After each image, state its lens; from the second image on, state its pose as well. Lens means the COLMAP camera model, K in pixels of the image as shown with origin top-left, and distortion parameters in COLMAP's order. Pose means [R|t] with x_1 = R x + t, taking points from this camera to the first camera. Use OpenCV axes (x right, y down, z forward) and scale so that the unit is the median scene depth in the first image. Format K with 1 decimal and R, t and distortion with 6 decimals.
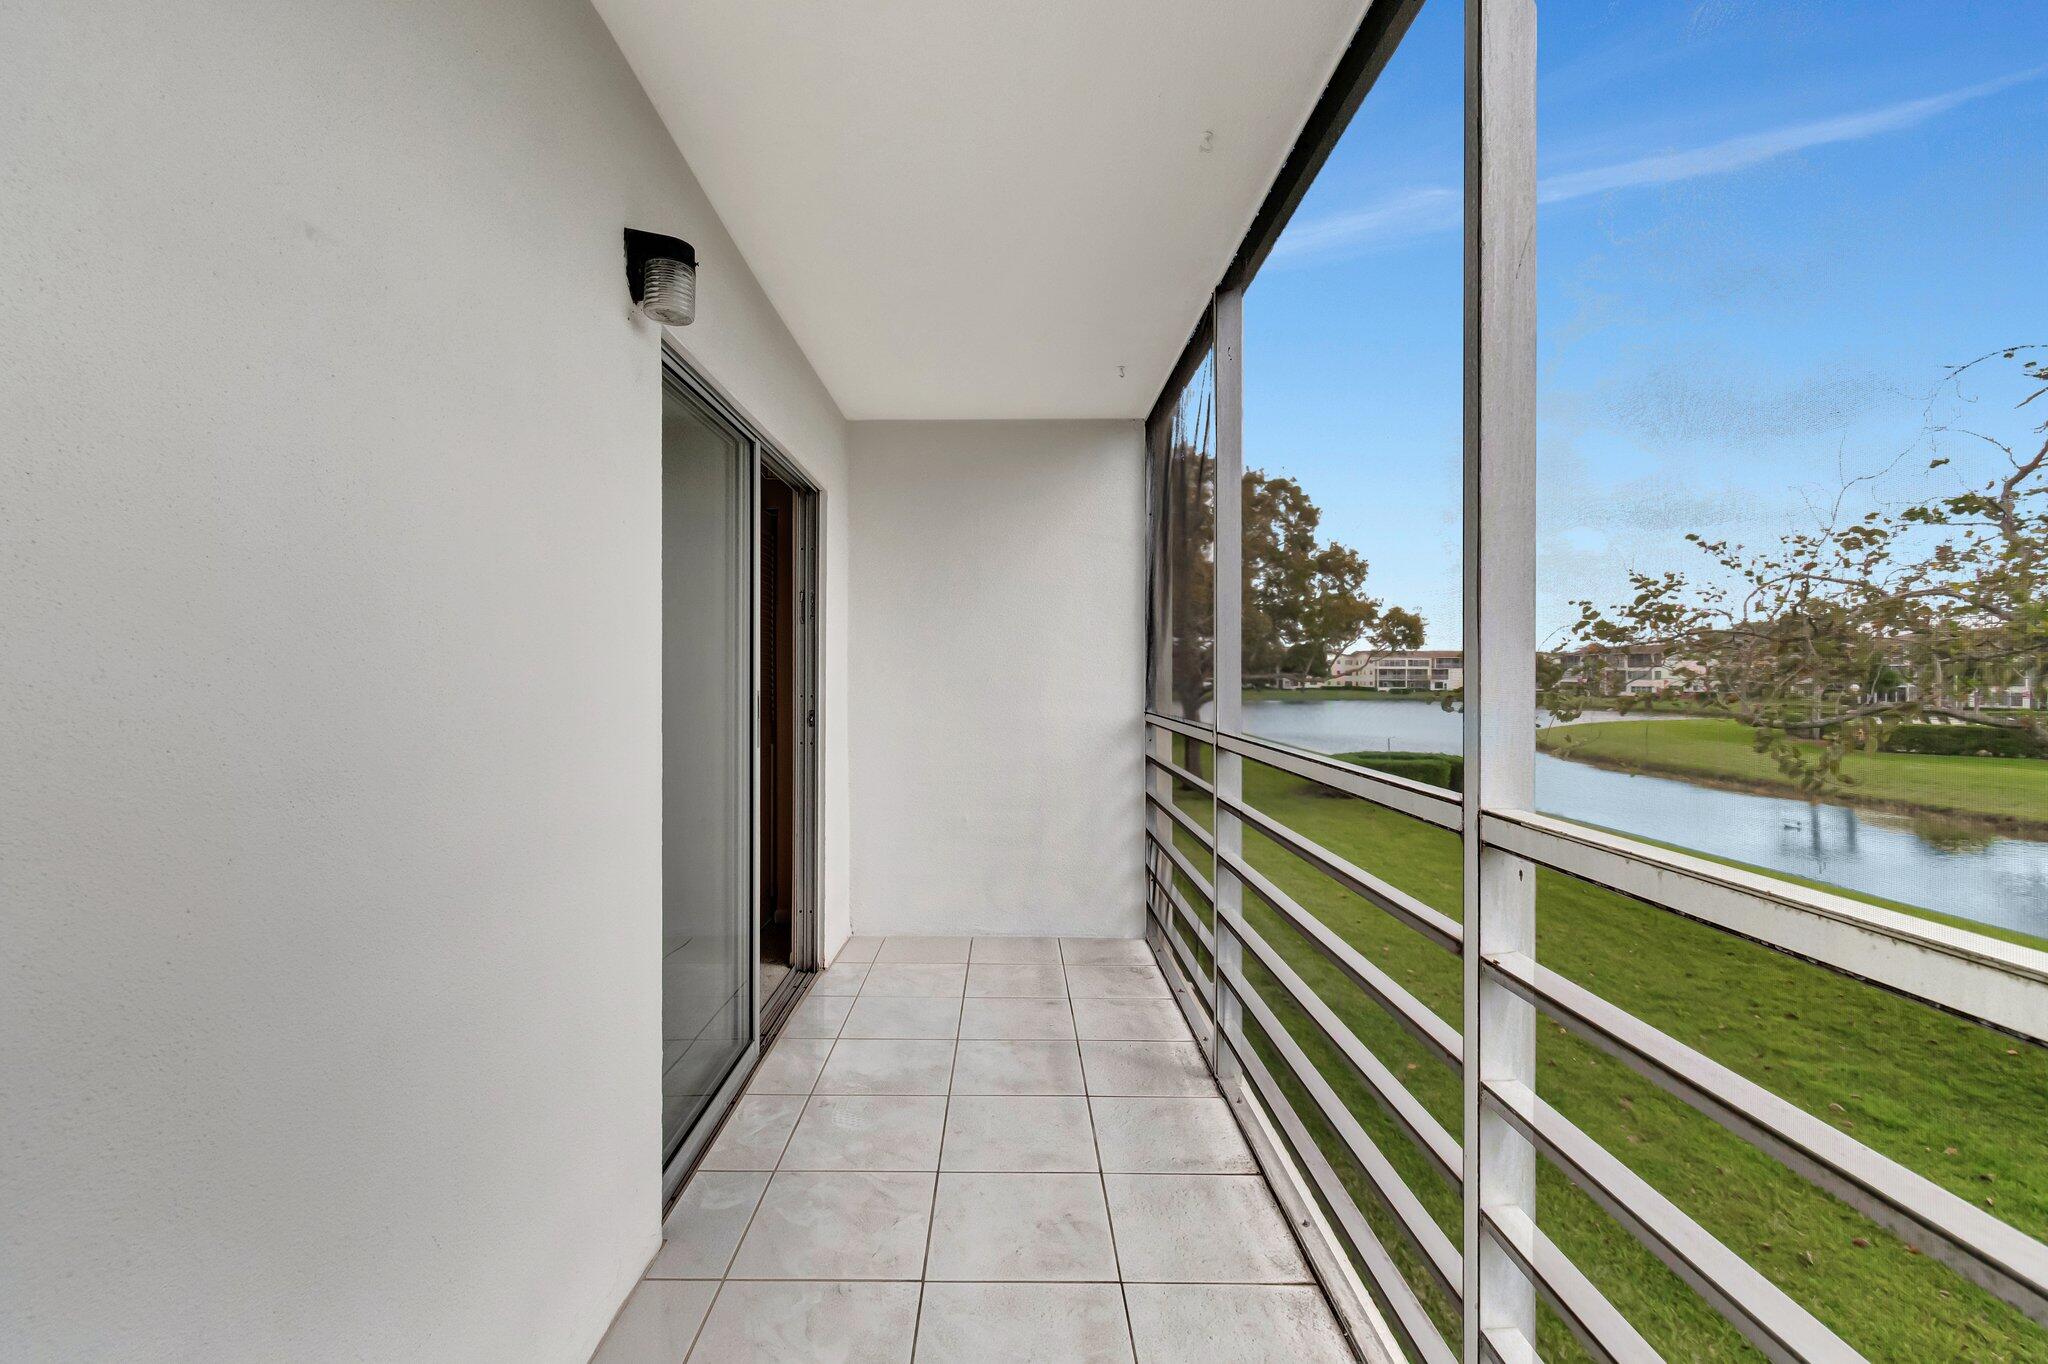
lens RADIAL K [[907.6, 0, 1017.8], [0, 907.6, 681.0], [0, 0, 1]] dist [0.004019, -0.001552]
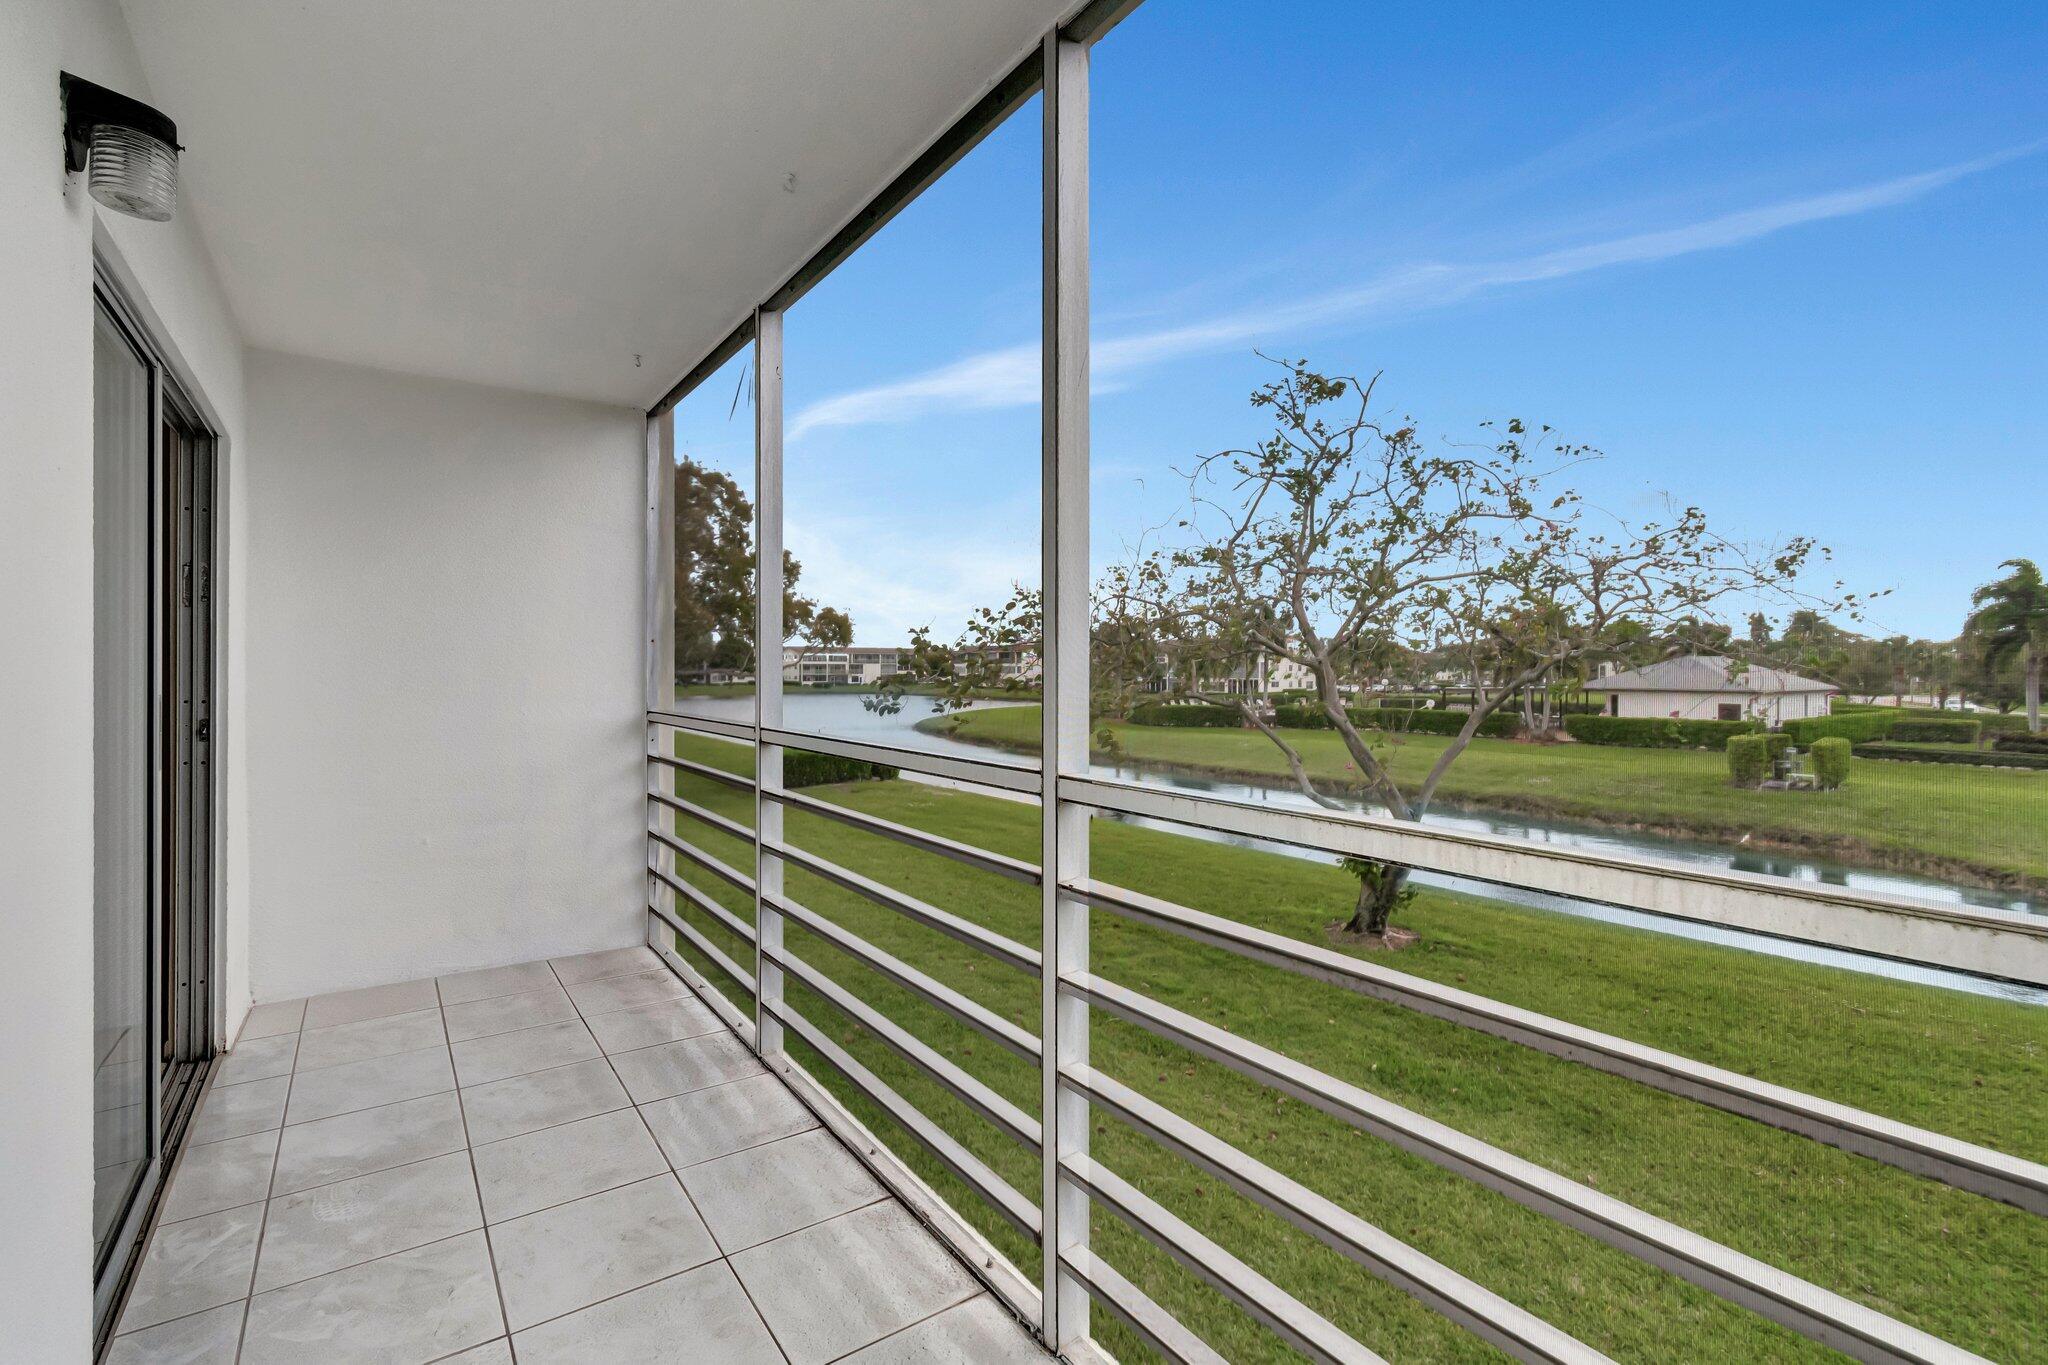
lens RADIAL K [[907.6, 0, 1016.4], [0, 907.6, 677.7], [0, 0, 1]] dist [0.004019, -0.001552]
pose [[0.819112, -0.005050, 0.573611, -0.032955], [0.003908, 0.999987, 0.003224, -0.000837], [-0.573620, -0.000399, 0.819122, -0.007446]]
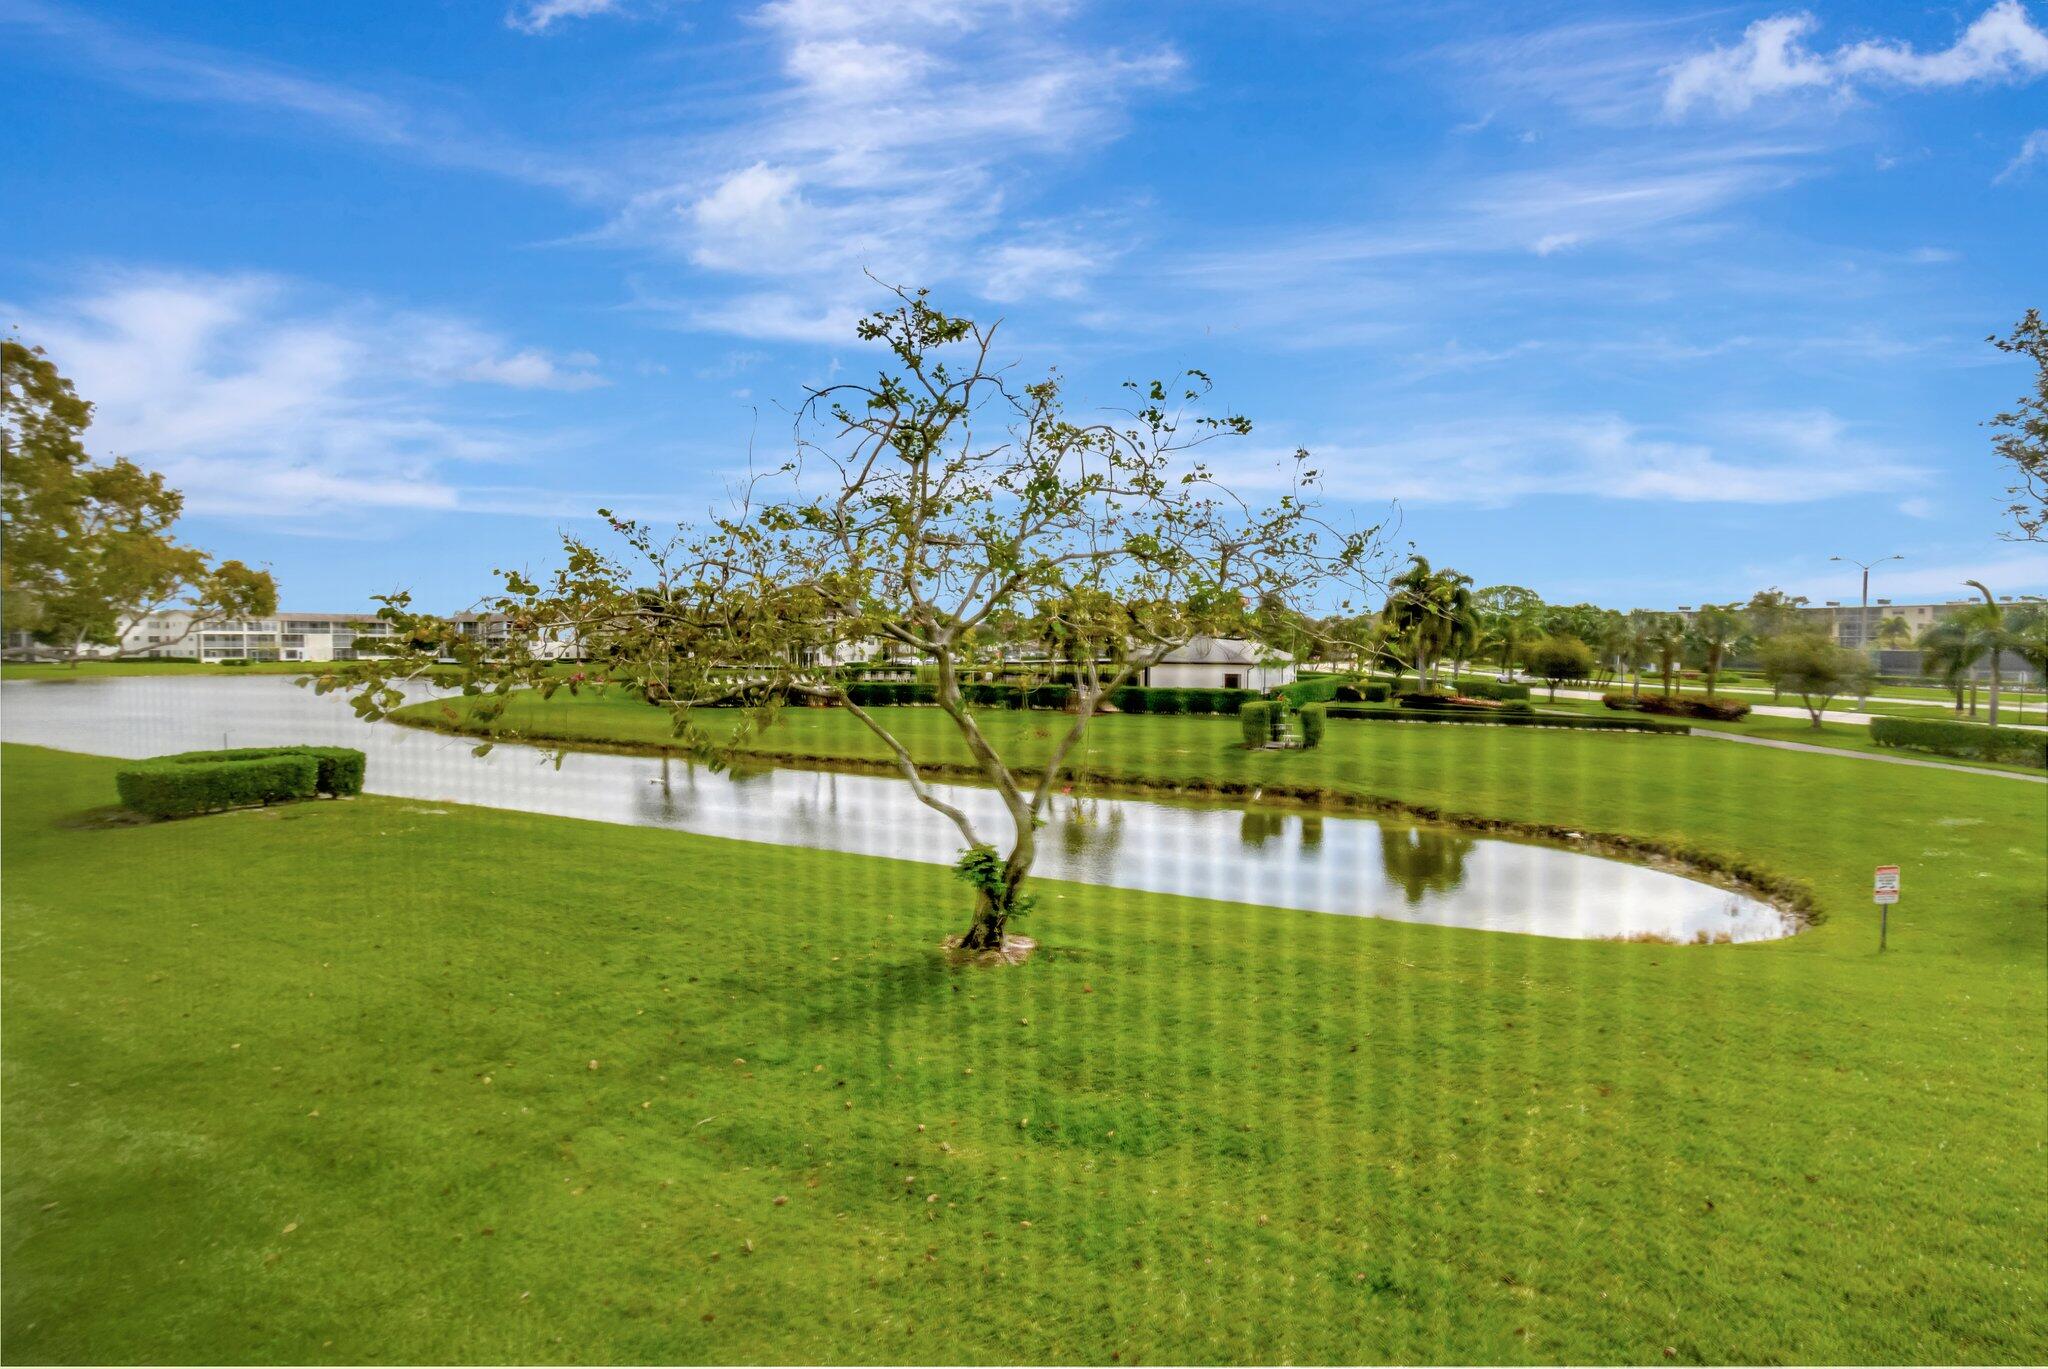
lens RADIAL K [[967.9, 0, 1006.7], [0, 967.9, 672.4], [0, 0, 1]] dist [0.007930, -0.001282]
pose [[0.480795, -0.028949, 0.876355, 0.048987], [0.006325, 0.999543, 0.029548, -0.018819], [-0.876810, -0.008664, 0.480759, 0.142028]]
